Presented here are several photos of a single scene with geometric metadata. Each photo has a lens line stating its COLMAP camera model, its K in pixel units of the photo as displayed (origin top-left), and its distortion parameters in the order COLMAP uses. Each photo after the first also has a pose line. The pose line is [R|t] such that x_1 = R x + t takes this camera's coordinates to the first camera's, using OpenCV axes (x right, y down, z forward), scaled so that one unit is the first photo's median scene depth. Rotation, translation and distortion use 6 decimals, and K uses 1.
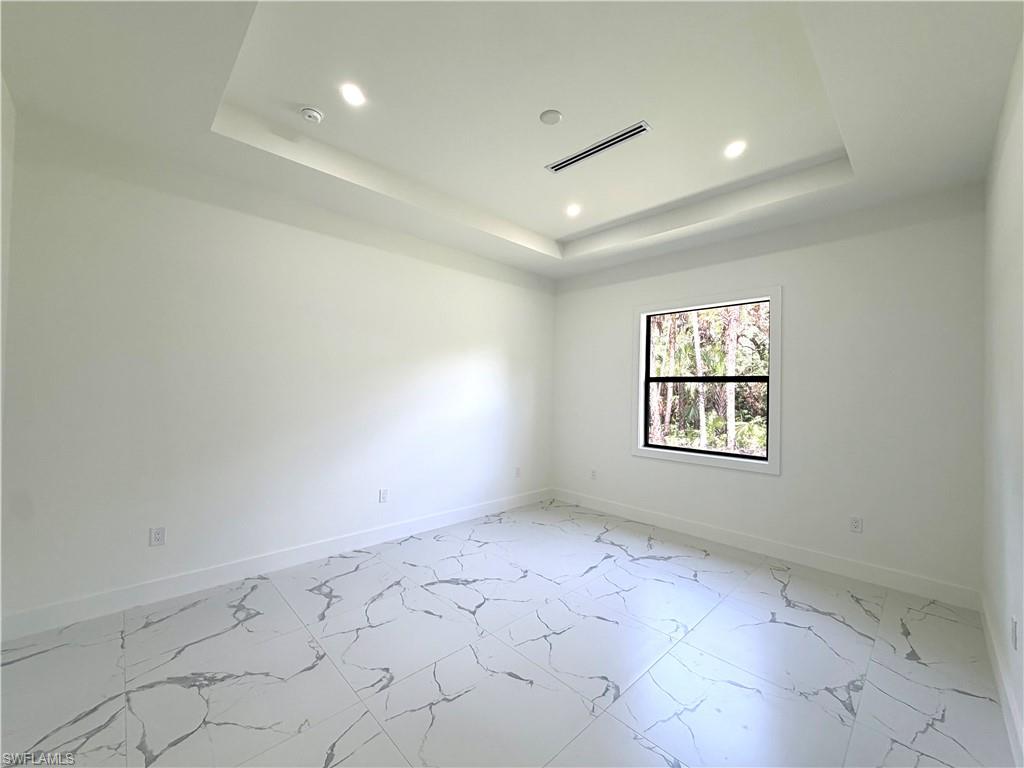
lens RADIAL K [[409.0, 0, 507.8], [0, 409.0, 383.9], [0, 0, 1]] dist [0.000099, 0.000196]
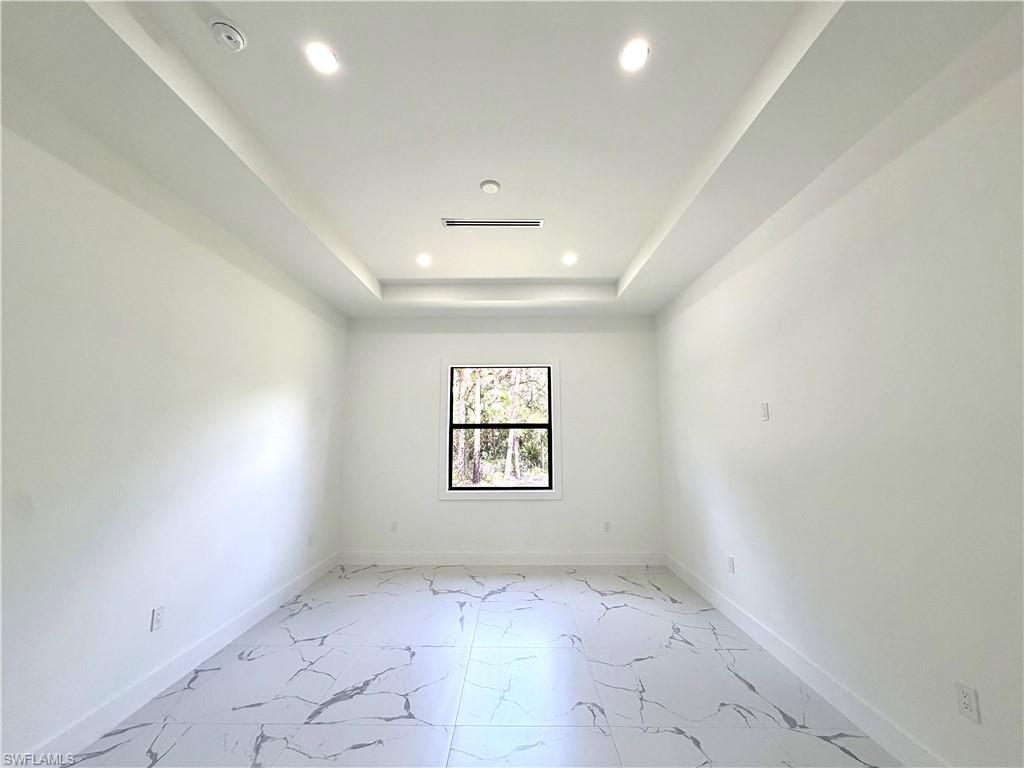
lens RADIAL K [[409.0, 0, 507.8], [0, 409.0, 383.9], [0, 0, 1]] dist [0.000099, 0.000196]
pose [[0.700681, 0.070669, 0.709966, -0.391323], [0.004804, 0.994593, -0.103742, -0.010475], [-0.713458, 0.076100, 0.696553, 0.163920]]
